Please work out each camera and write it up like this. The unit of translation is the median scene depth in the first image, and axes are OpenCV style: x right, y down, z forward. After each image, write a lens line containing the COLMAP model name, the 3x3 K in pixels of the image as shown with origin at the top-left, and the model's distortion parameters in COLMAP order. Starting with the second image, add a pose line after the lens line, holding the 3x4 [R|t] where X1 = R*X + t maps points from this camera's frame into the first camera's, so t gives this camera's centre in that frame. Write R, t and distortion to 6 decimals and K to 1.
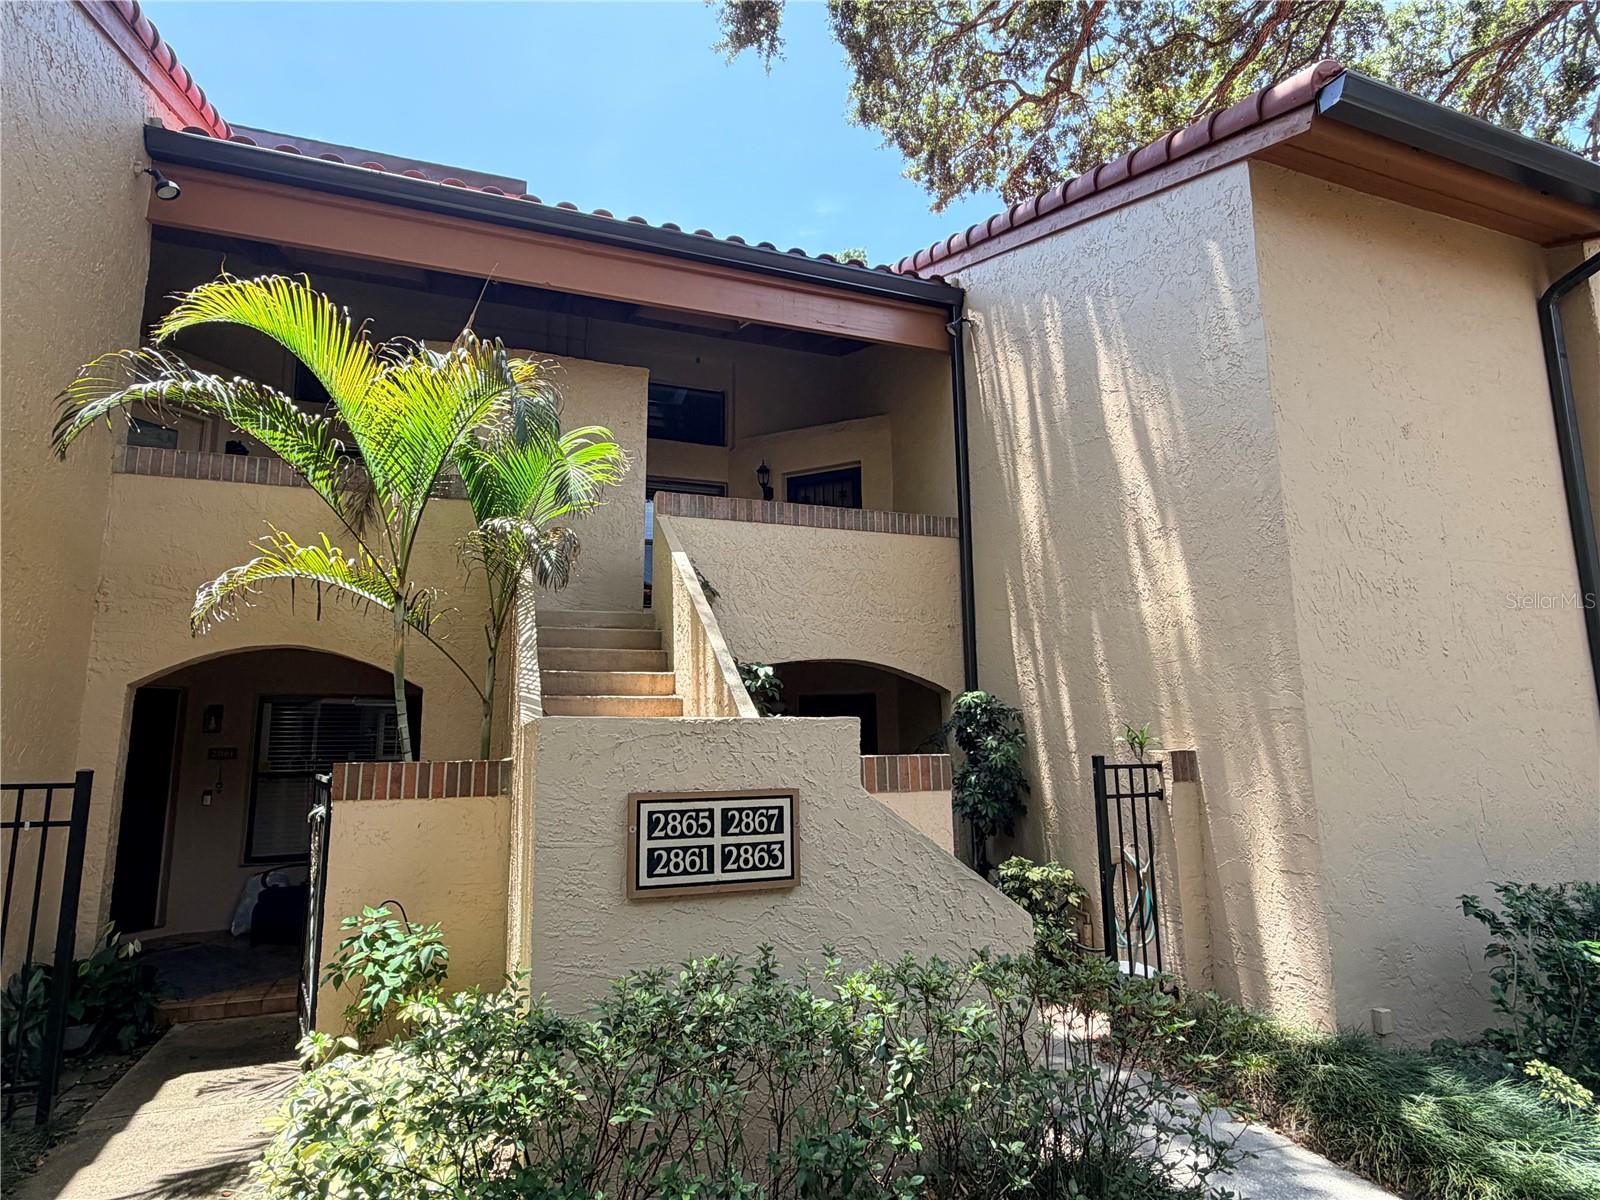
lens RADIAL K [[885.8, 0, 800.0], [0, 885.8, 600.0], [0, 0, 1]] dist [-0.000422, -0.000344]
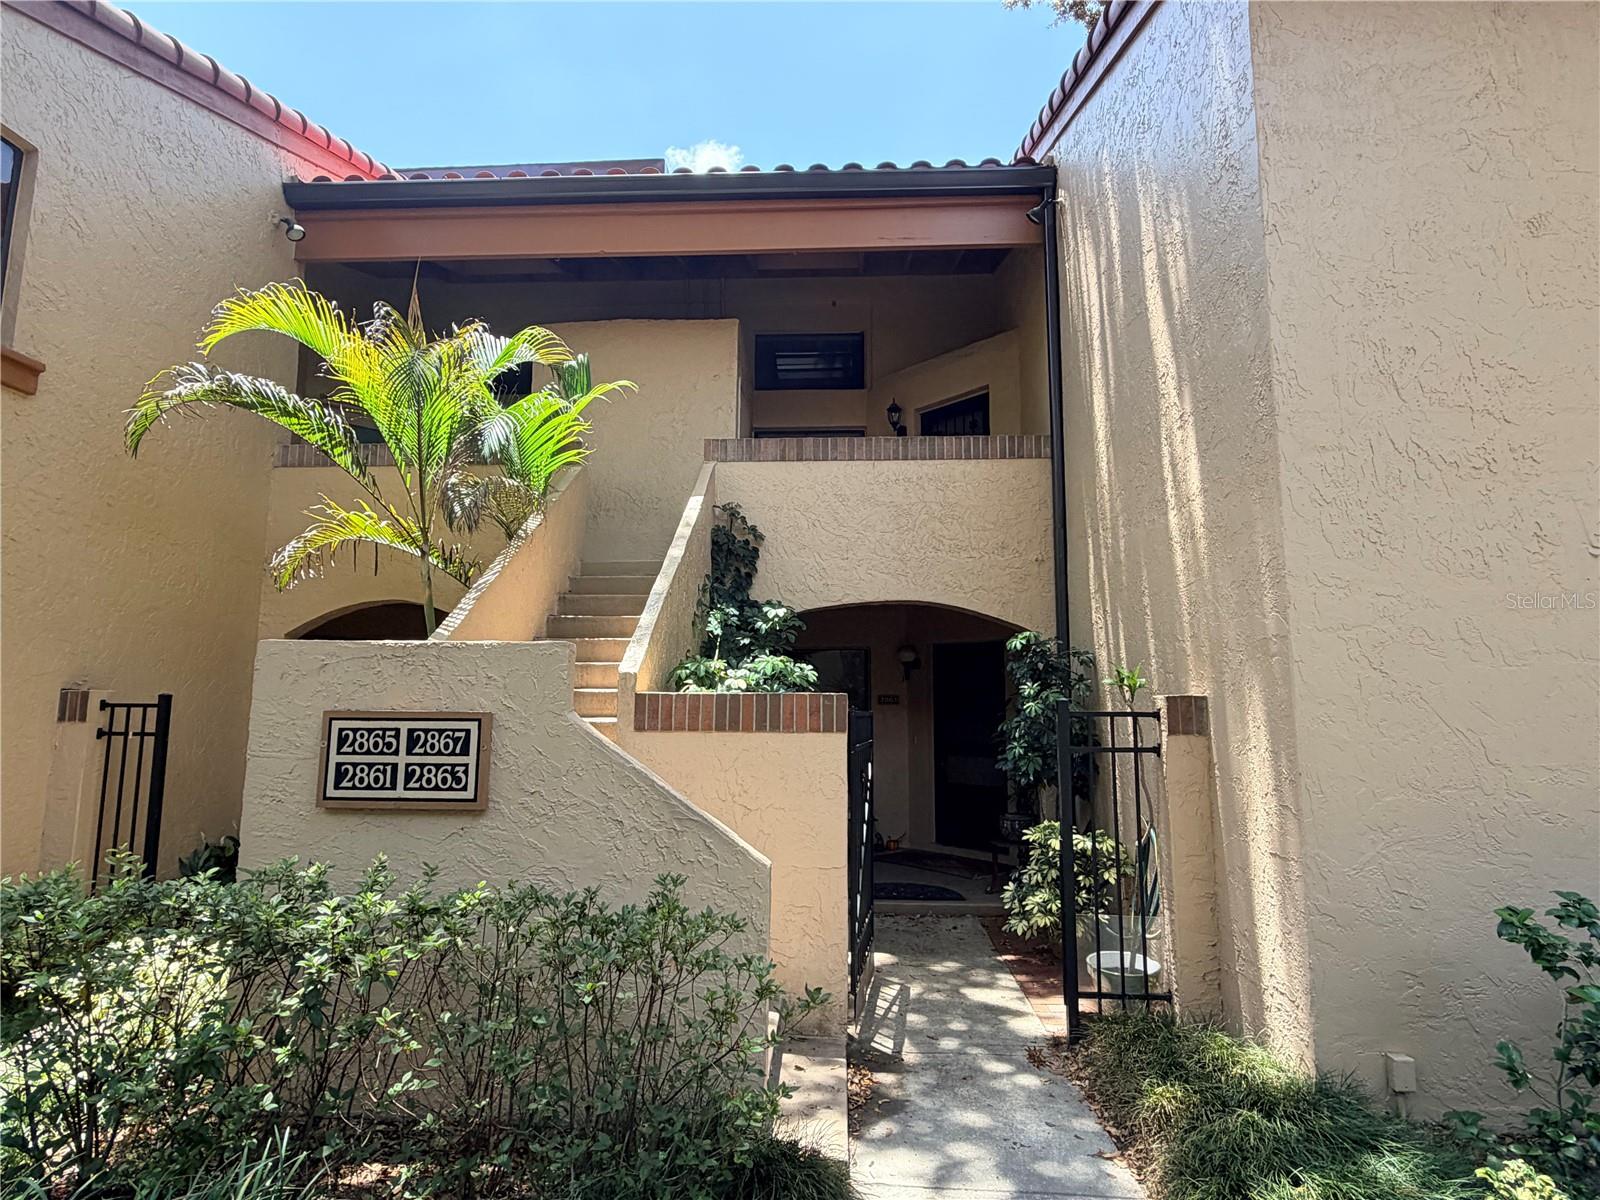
lens RADIAL K [[885.8, 0, 800.0], [0, 885.8, 600.0], [0, 0, 1]] dist [-0.000422, -0.000344]
pose [[0.913332, -0.031770, -0.405974, 0.505983], [0.047631, 0.998443, 0.029021, 0.053400], [0.404420, -0.045842, 0.913424, 0.172540]]
